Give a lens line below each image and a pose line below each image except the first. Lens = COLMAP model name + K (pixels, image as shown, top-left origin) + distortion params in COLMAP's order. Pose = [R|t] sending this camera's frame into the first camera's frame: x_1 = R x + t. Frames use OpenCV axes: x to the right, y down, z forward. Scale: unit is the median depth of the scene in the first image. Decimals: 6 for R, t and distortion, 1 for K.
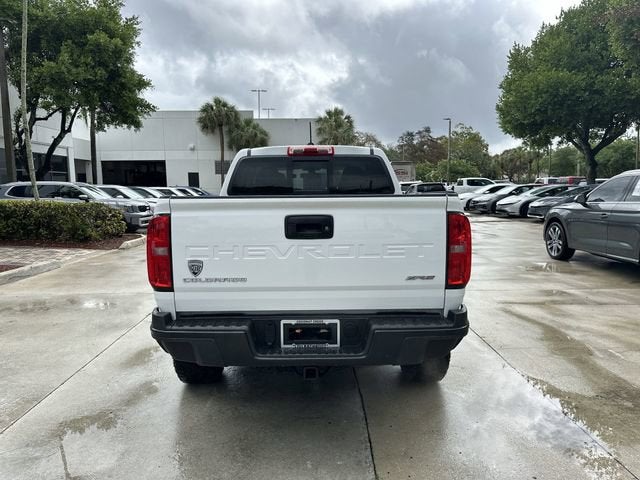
lens RADIAL K [[452.8, 0, 315.4], [0, 452.8, 239.6], [0, 0, 1]] dist [0.019365, -0.027767]
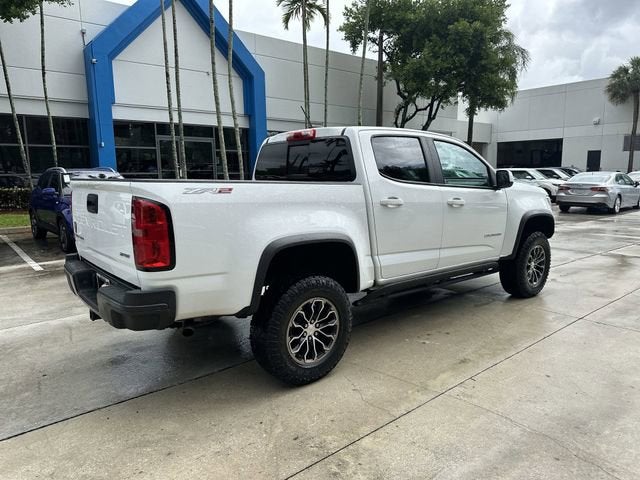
lens RADIAL K [[452.8, 0, 317.4], [0, 452.8, 240.8], [0, 0, 1]] dist [0.019365, -0.027767]
pose [[0.634754, 0.115840, -0.763982, 0.170695], [-0.081937, 0.993215, 0.082520, -0.010031], [0.768357, 0.010219, 0.639939, 0.080338]]
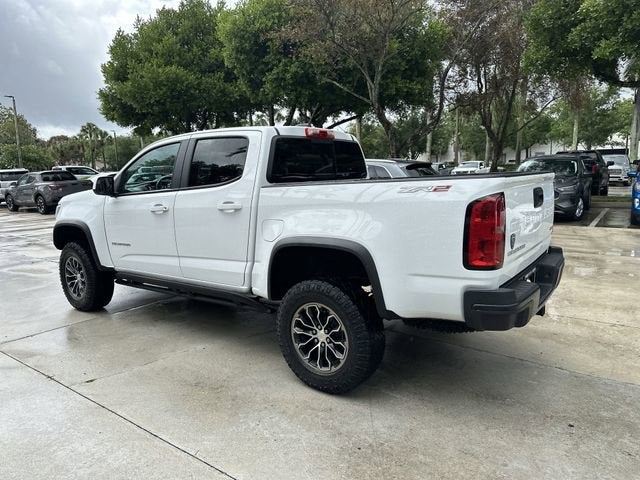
lens RADIAL K [[452.8, 0, 318.5], [0, 452.8, 236.9], [0, 0, 1]] dist [0.019365, -0.027767]
pose [[0.597314, -0.122273, 0.792632, -0.171960], [0.108063, 0.991568, 0.071527, -0.009089], [-0.794694, 0.042930, 0.605490, 0.087432]]
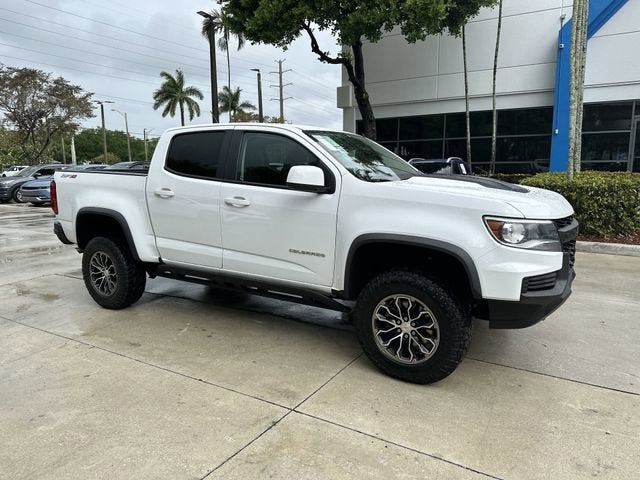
lens RADIAL K [[452.8, 0, 325.9], [0, 452.8, 238.3], [0, 0, 1]] dist [0.019365, -0.027767]
pose [[-0.521287, 0.147906, -0.840467, 0.189001], [-0.083241, 0.971357, 0.222569, -0.046850], [0.849312, 0.185984, -0.494043, 0.403570]]
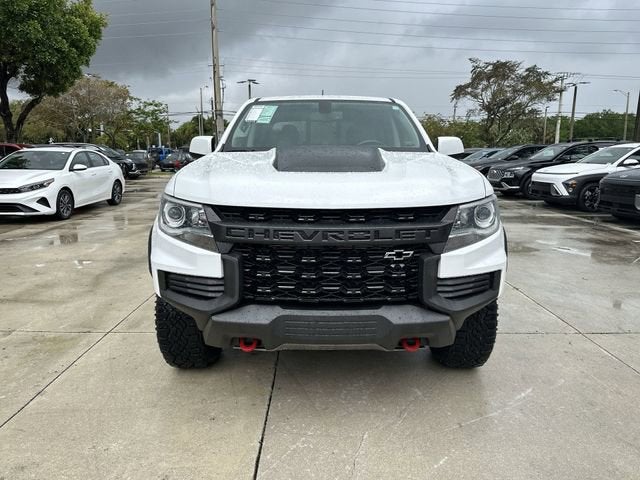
lens RADIAL K [[452.8, 0, 322.6], [0, 452.8, 237.8], [0, 0, 1]] dist [0.019365, -0.027767]
pose [[-0.999979, 0.005542, -0.003403, -0.000817], [0.004299, 0.955918, 0.293603, -0.049302], [0.004880, 0.293582, -0.955921, 0.494508]]
